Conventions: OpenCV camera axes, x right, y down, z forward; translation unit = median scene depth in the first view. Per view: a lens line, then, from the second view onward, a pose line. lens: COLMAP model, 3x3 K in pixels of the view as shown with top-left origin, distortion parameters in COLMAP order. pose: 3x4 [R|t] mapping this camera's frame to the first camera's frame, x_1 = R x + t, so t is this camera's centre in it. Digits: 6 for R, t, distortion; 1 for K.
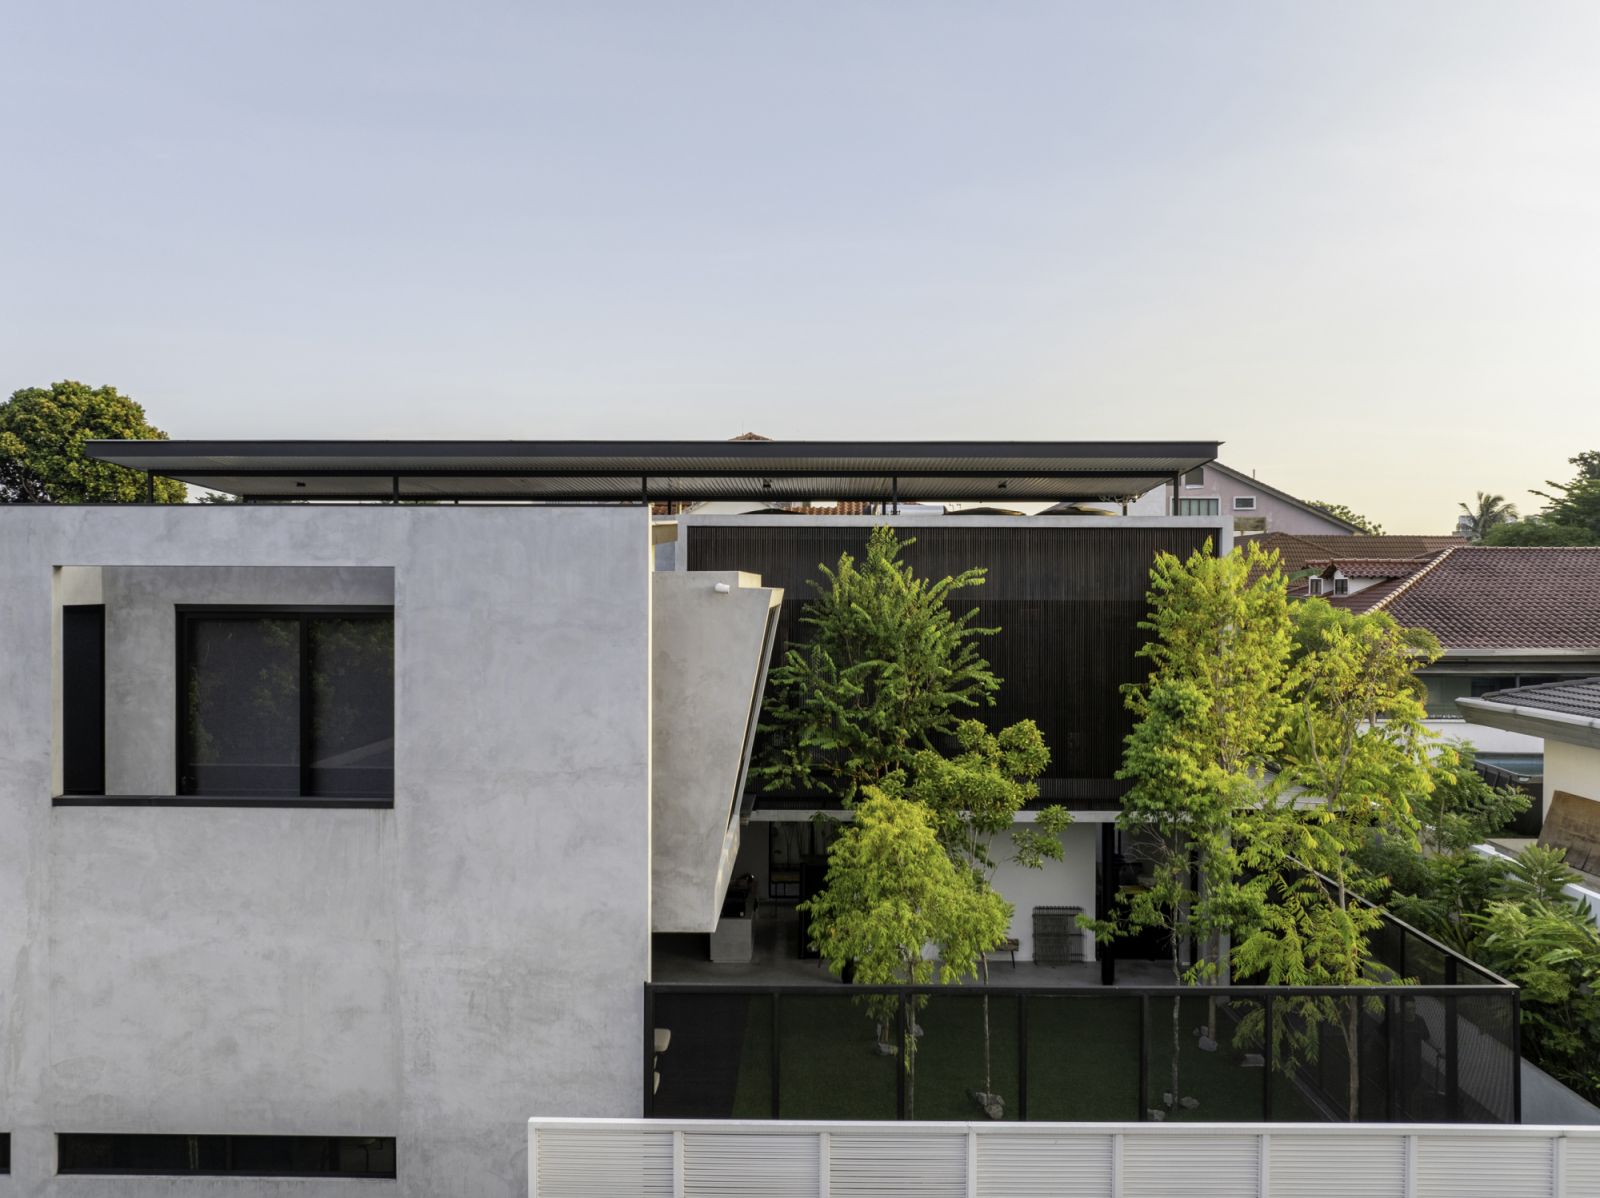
lens RADIAL K [[1231.2, 0, 795.5], [0, 1231.2, 588.7], [0, 0, 1]] dist [-0.010303, -0.003297]
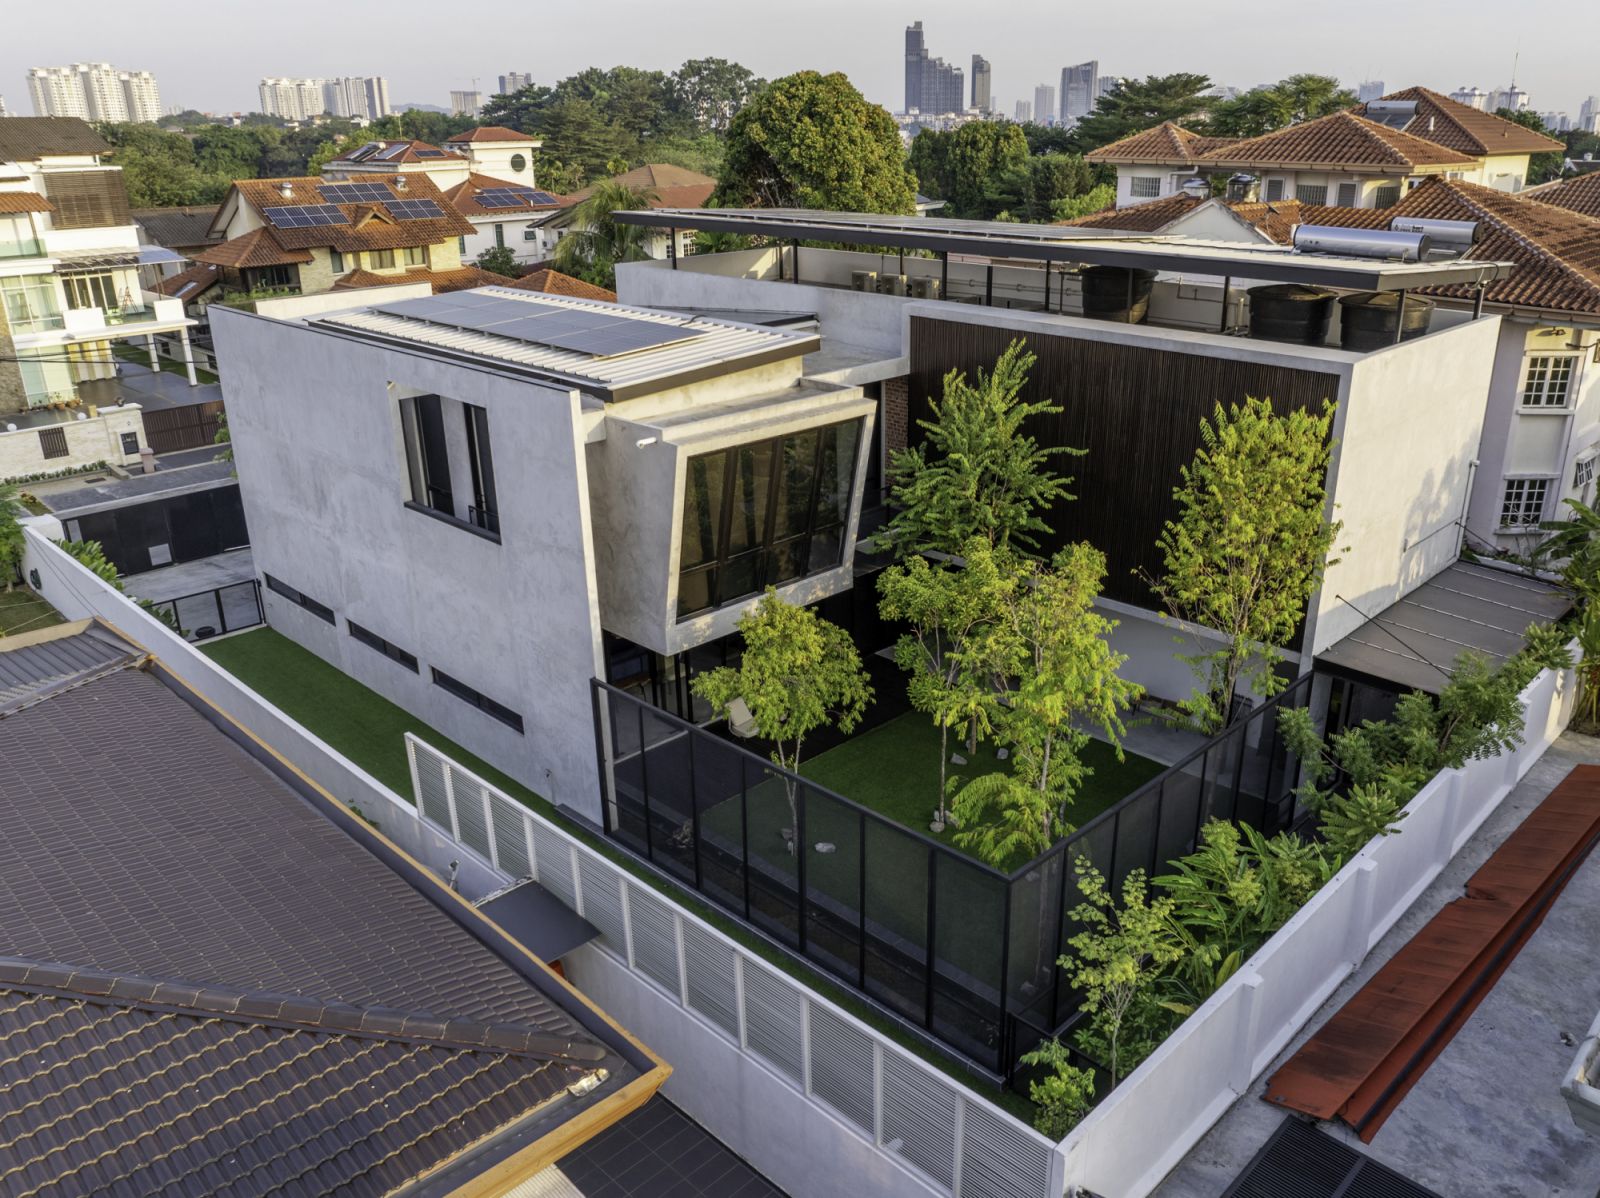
lens RADIAL K [[1231.2, 0, 801.8], [0, 1231.2, 608.2], [0, 0, 1]] dist [-0.010303, -0.003297]
pose [[0.728540, 0.238583, -0.642112, 1.109967], [0.004682, 0.935628, 0.352955, -0.347008], [0.684987, -0.260149, 0.680525, 0.080241]]
